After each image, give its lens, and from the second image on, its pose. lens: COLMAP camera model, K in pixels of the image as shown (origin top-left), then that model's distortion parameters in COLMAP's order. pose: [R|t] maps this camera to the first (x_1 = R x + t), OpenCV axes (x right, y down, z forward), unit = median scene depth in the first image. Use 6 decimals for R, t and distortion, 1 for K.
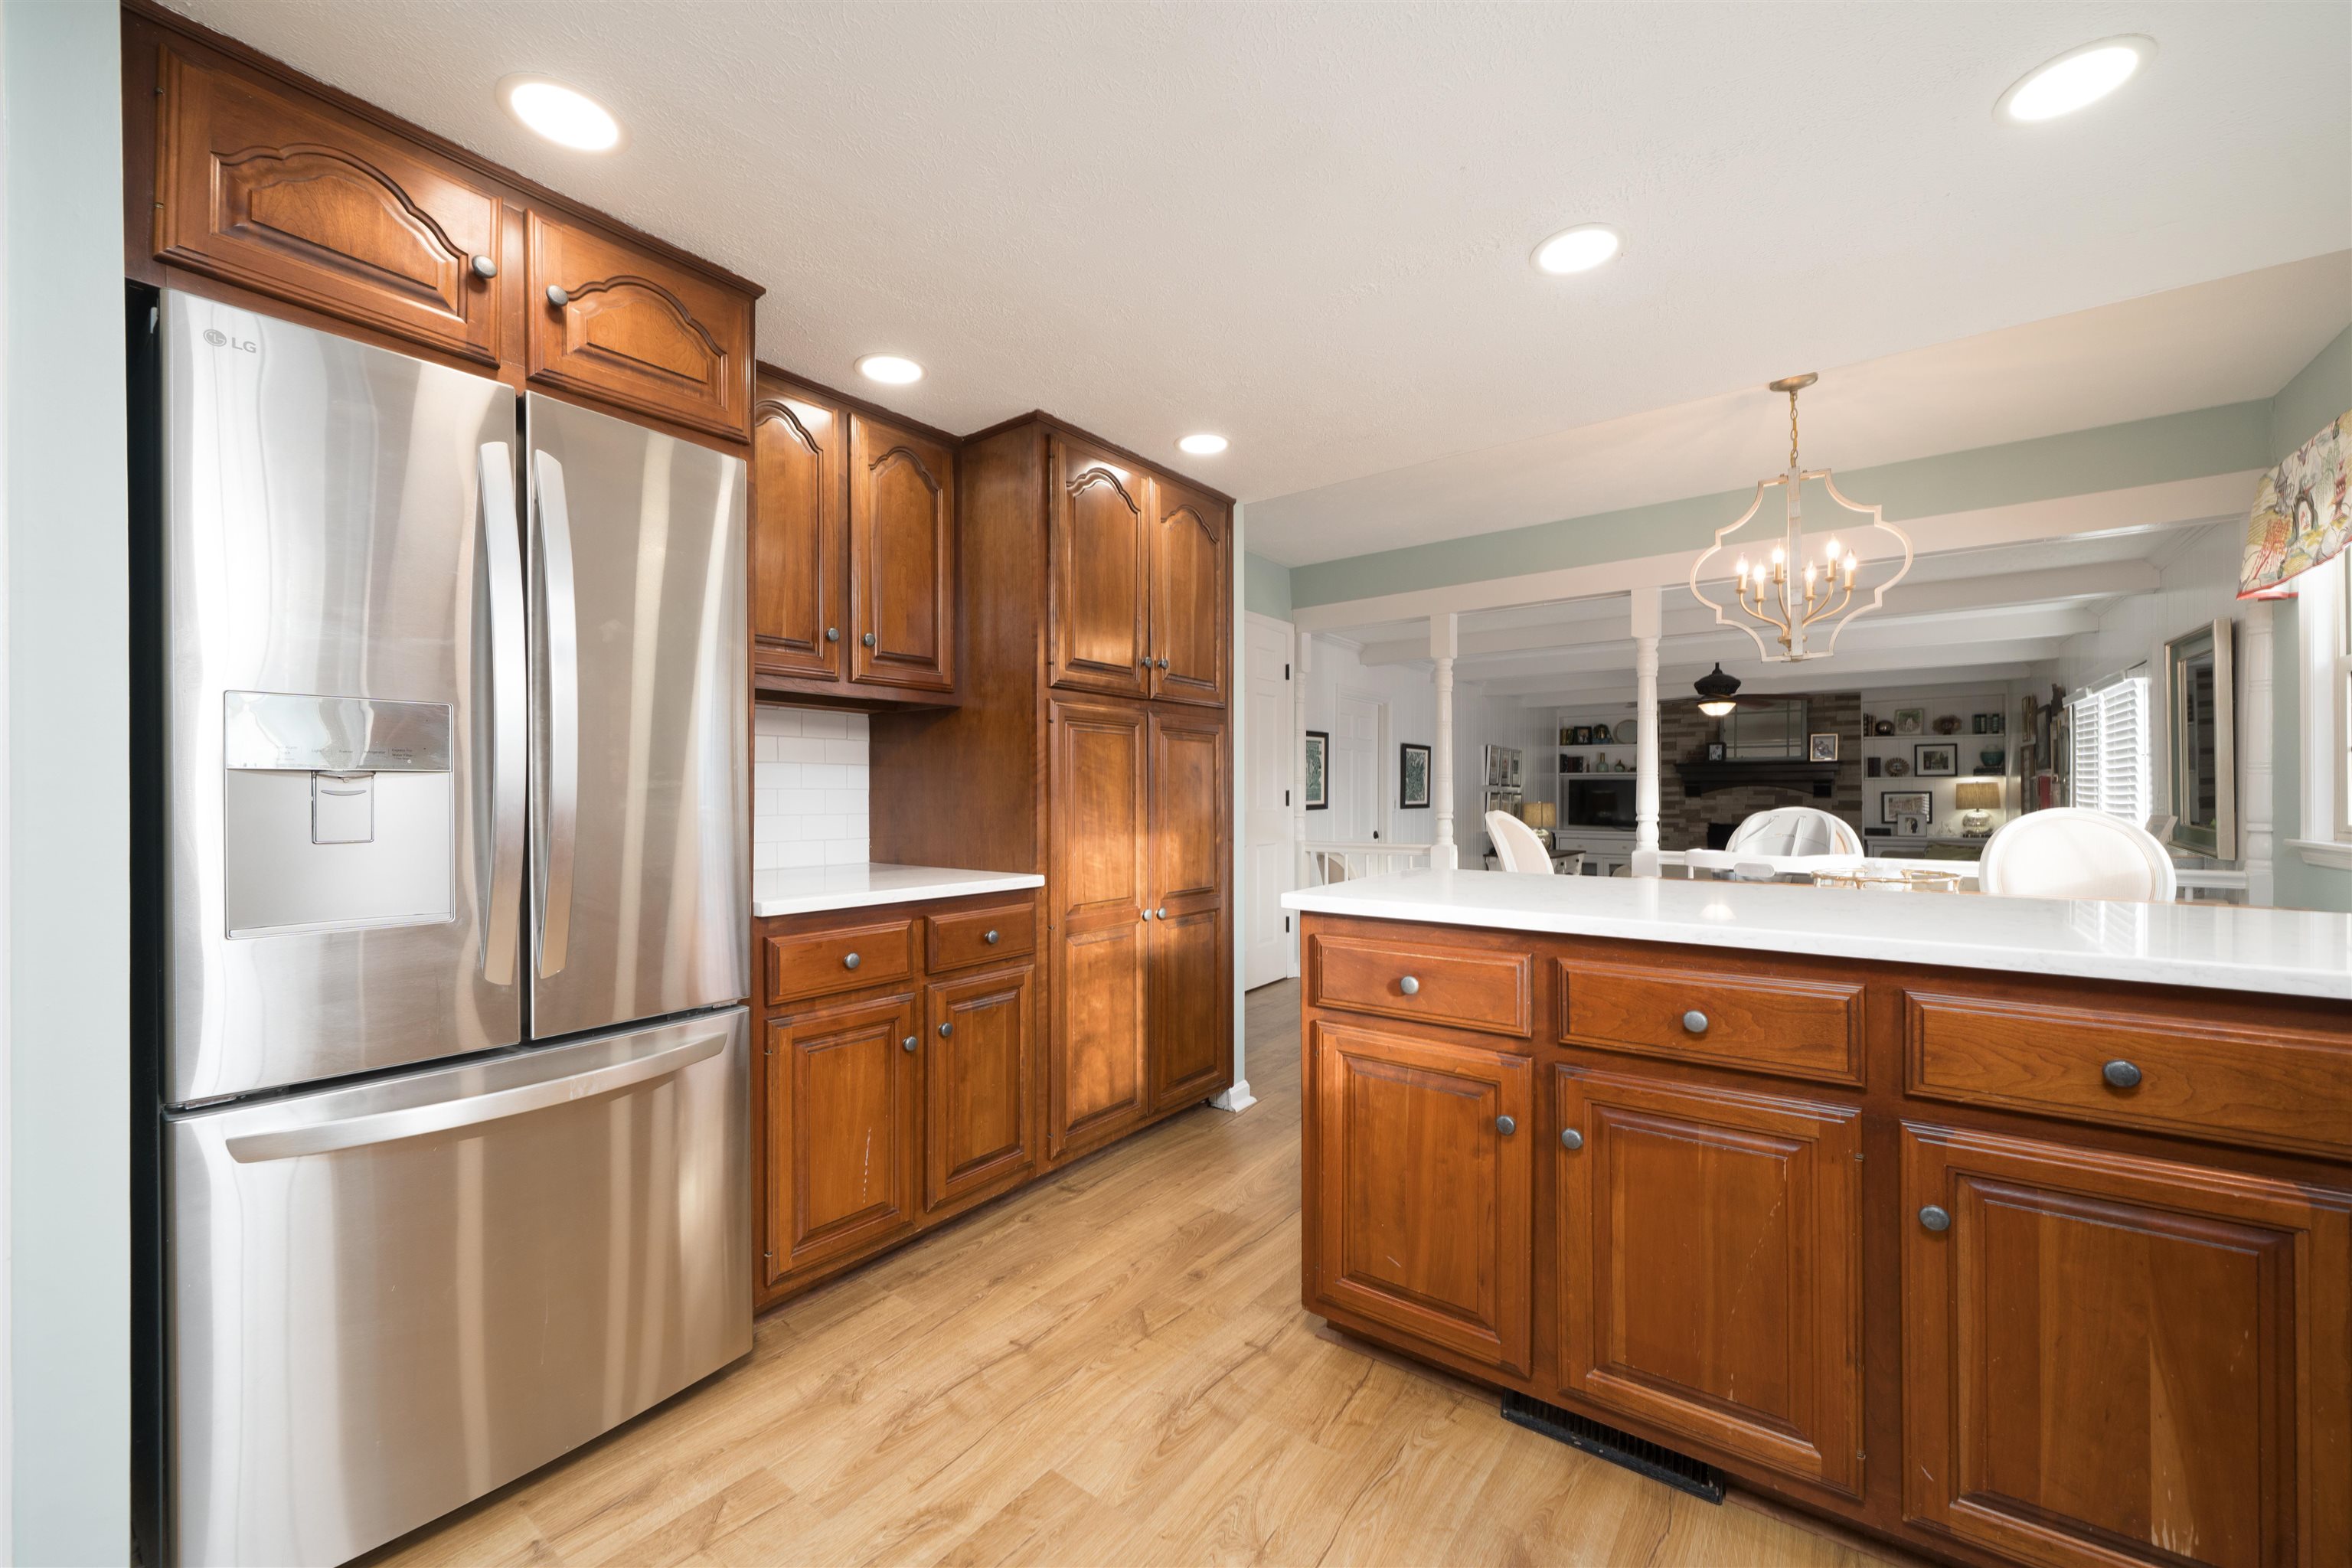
lens RADIAL K [[907.3, 0, 1177.1], [0, 907.3, 796.6], [0, 0, 1]] dist [-0.002218, -0.000157]
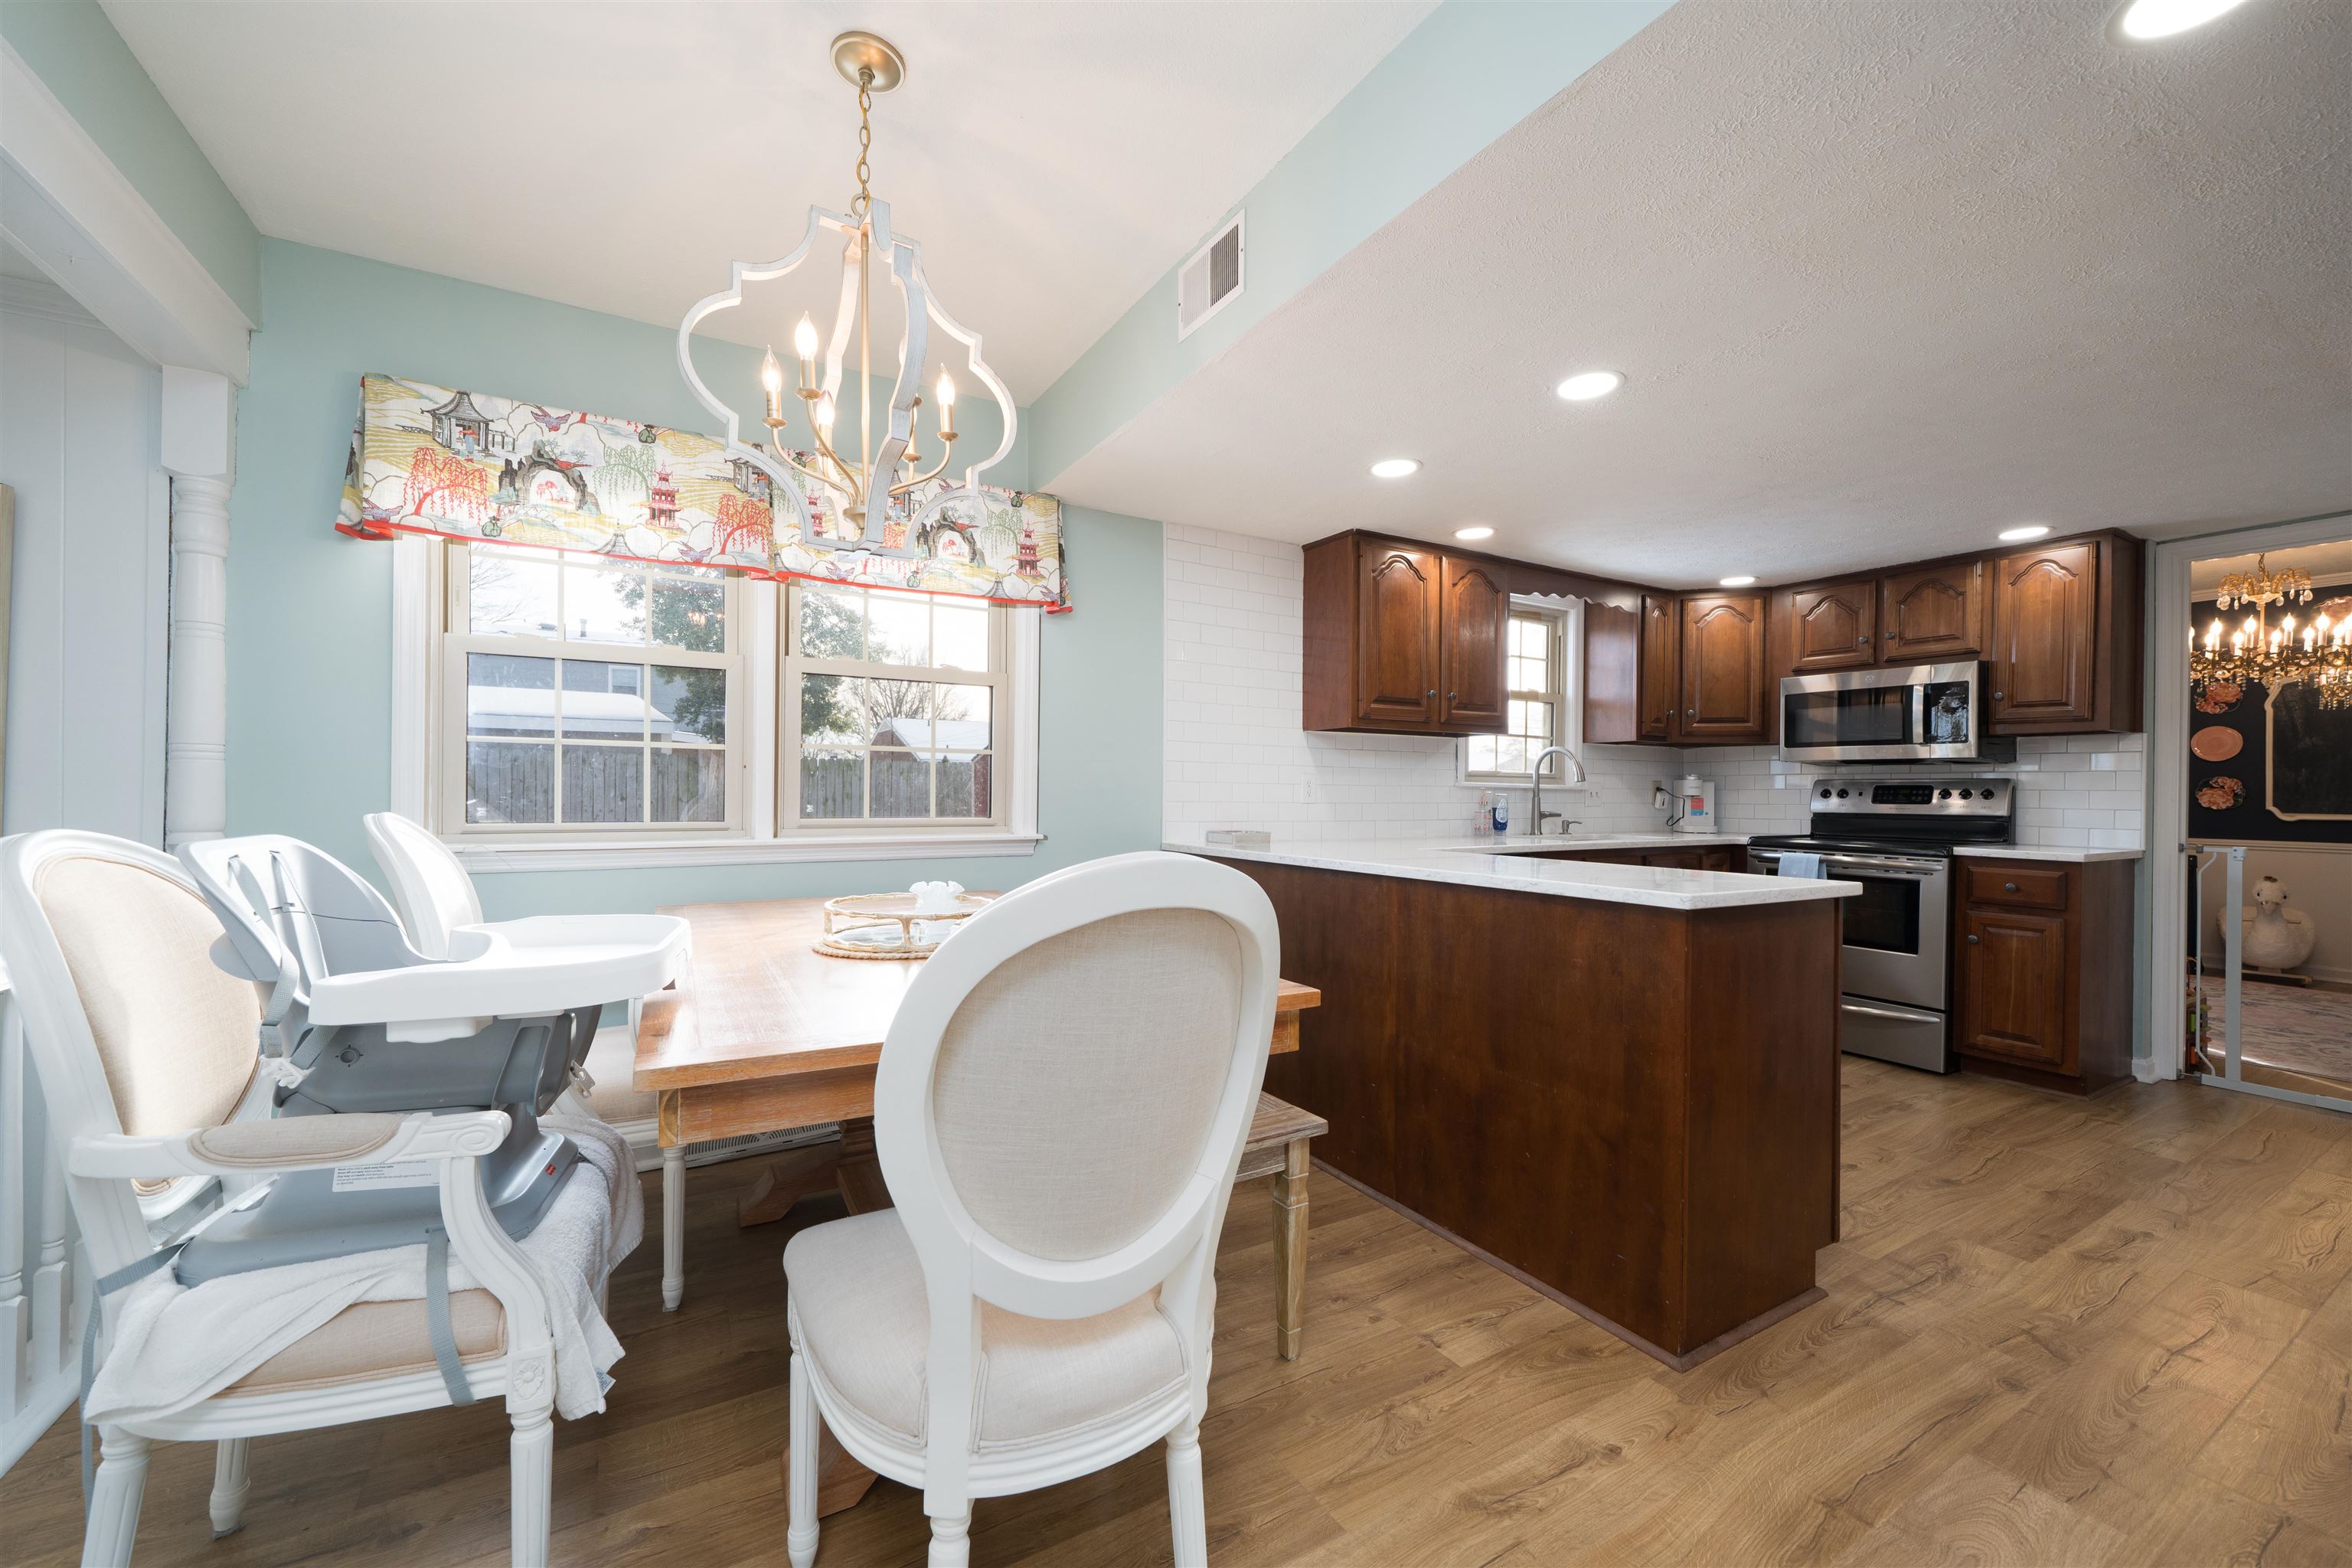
lens RADIAL K [[919.1, 0, 1156.2], [0, 919.1, 790.8], [0, 0, 1]] dist [-0.001373, -0.000031]
pose [[-0.919301, -0.004907, 0.393525, 0.380652], [-0.005501, 0.999985, -0.000382, -0.007028], [-0.393517, -0.002517, -0.919314, 1.915945]]
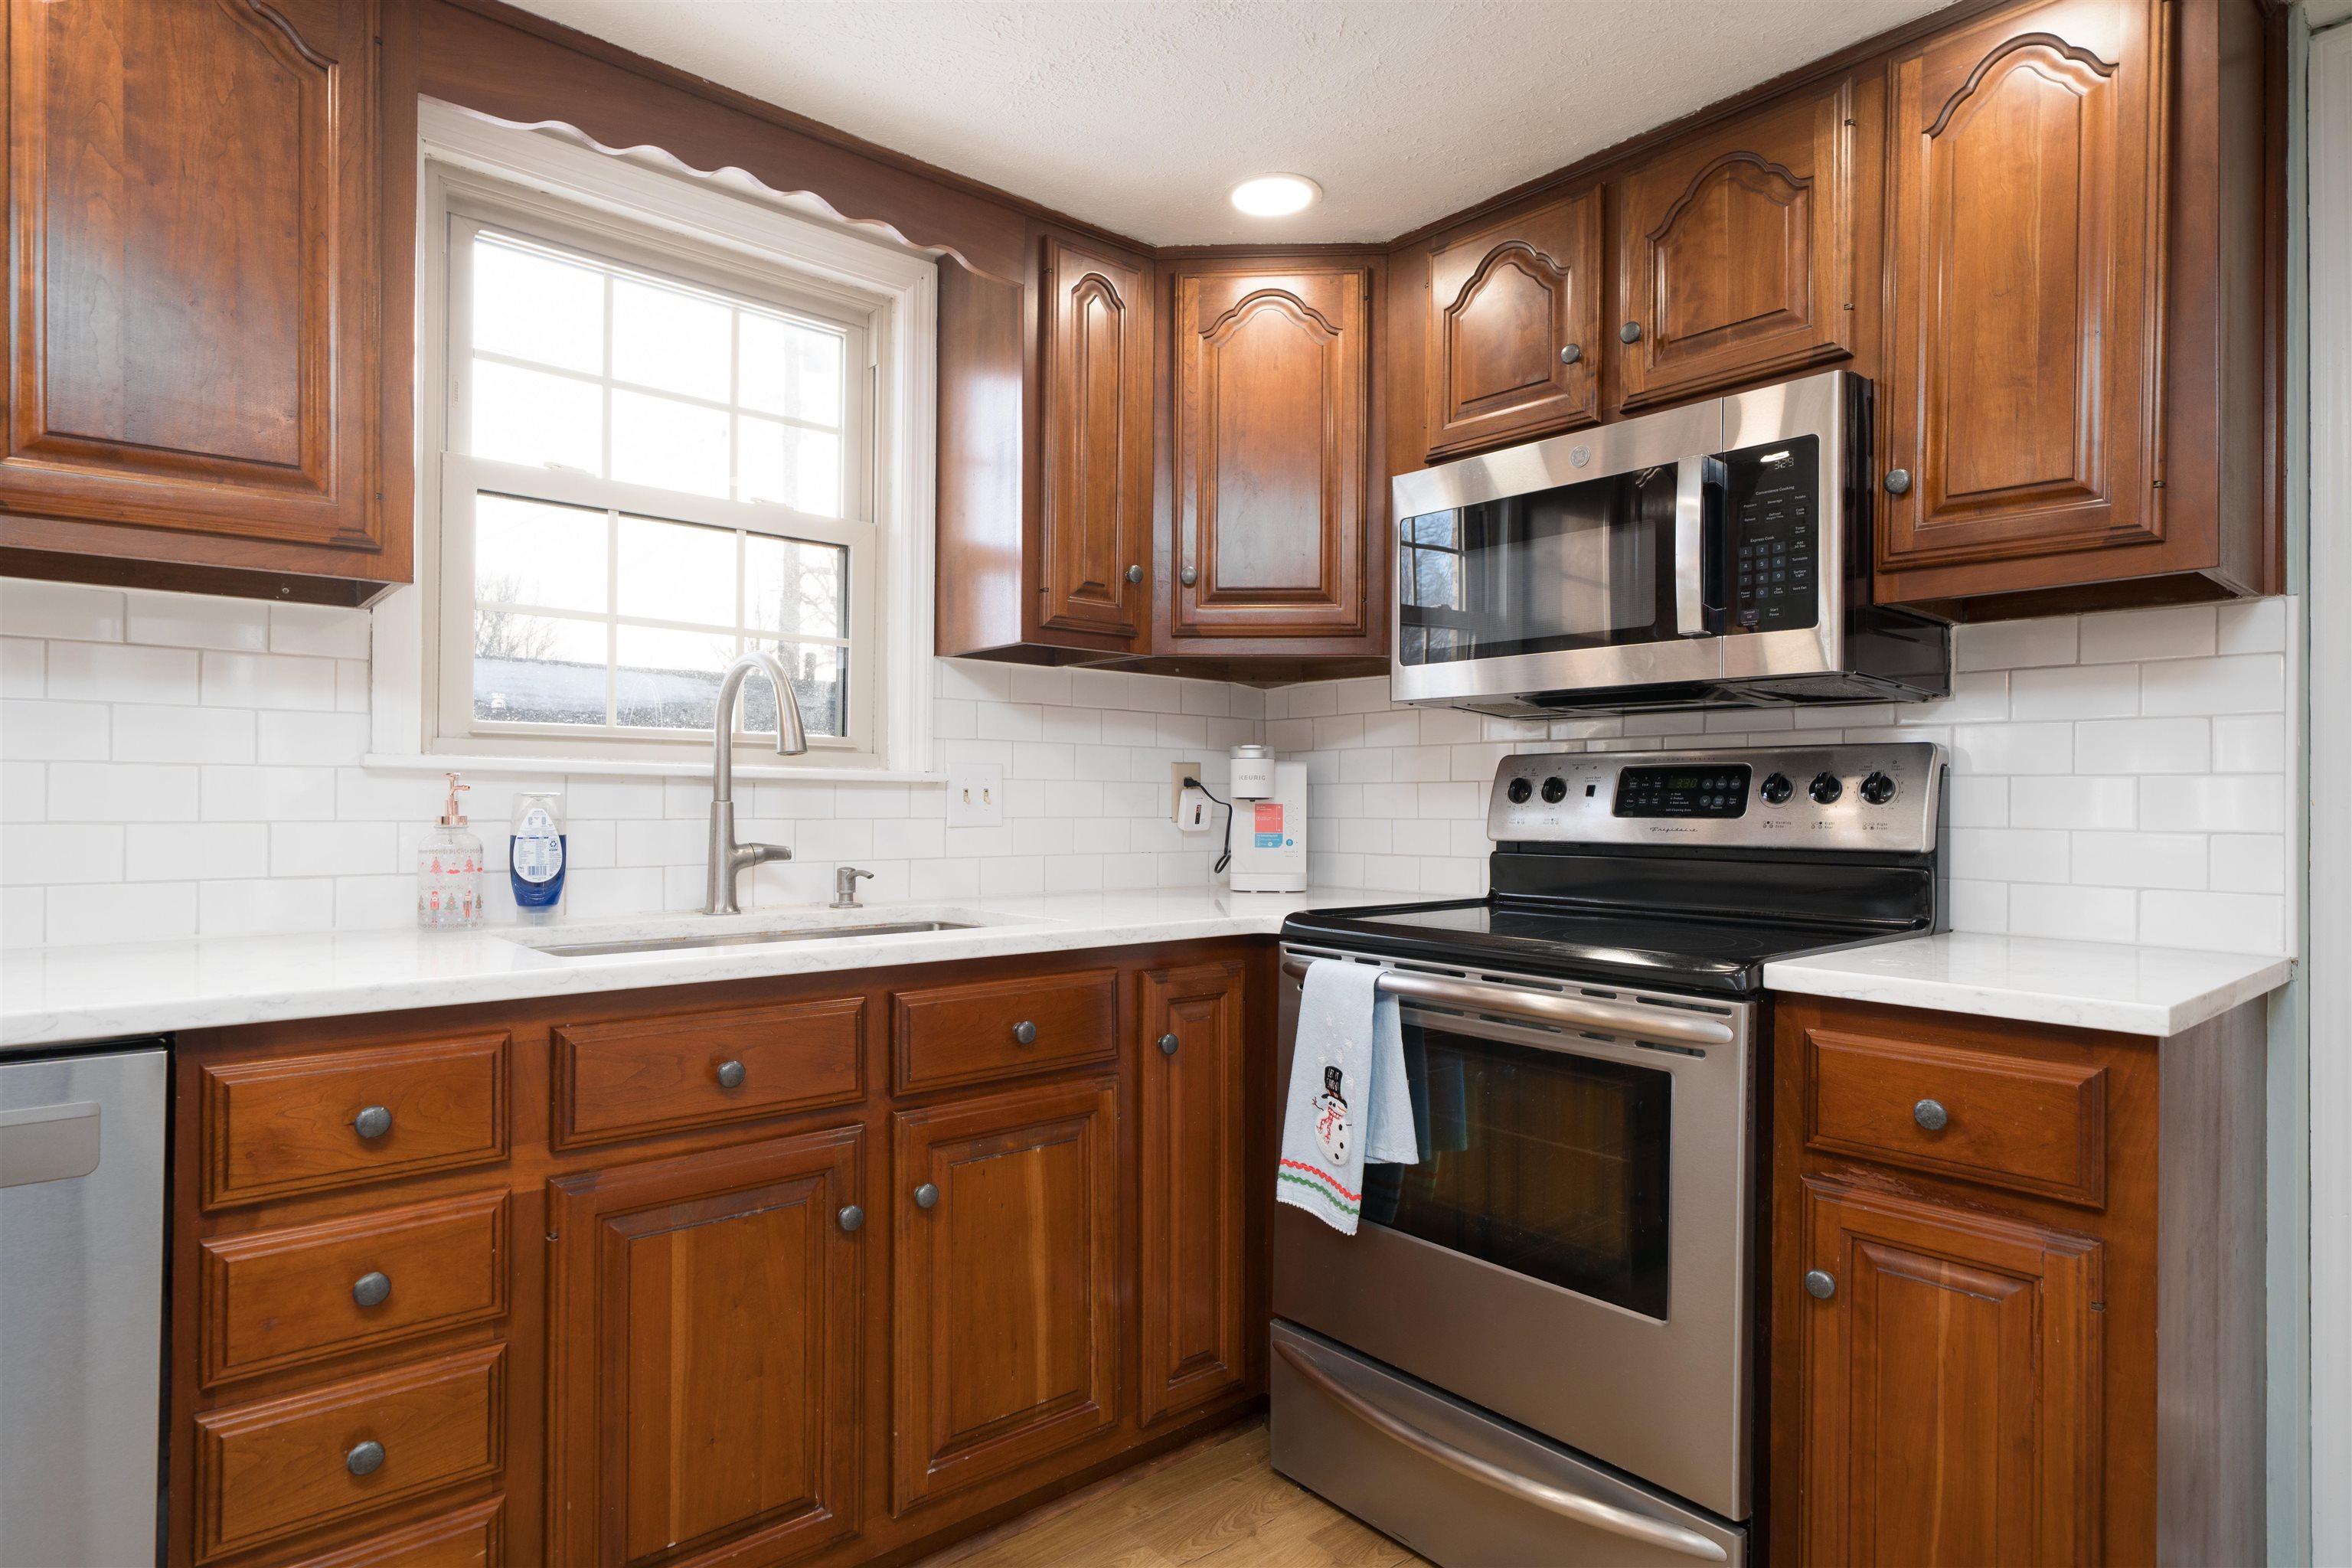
lens RADIAL K [[1242.3, 0, 1167.0], [0, 1242.3, 789.5], [0, 0, 1]] dist [0.000757, 0.000001]
pose [[-0.975463, -0.001026, 0.220163, -0.111930], [-0.002864, 0.999964, -0.008030, -0.001201], [-0.220146, -0.008464, -0.975430, 0.582246]]
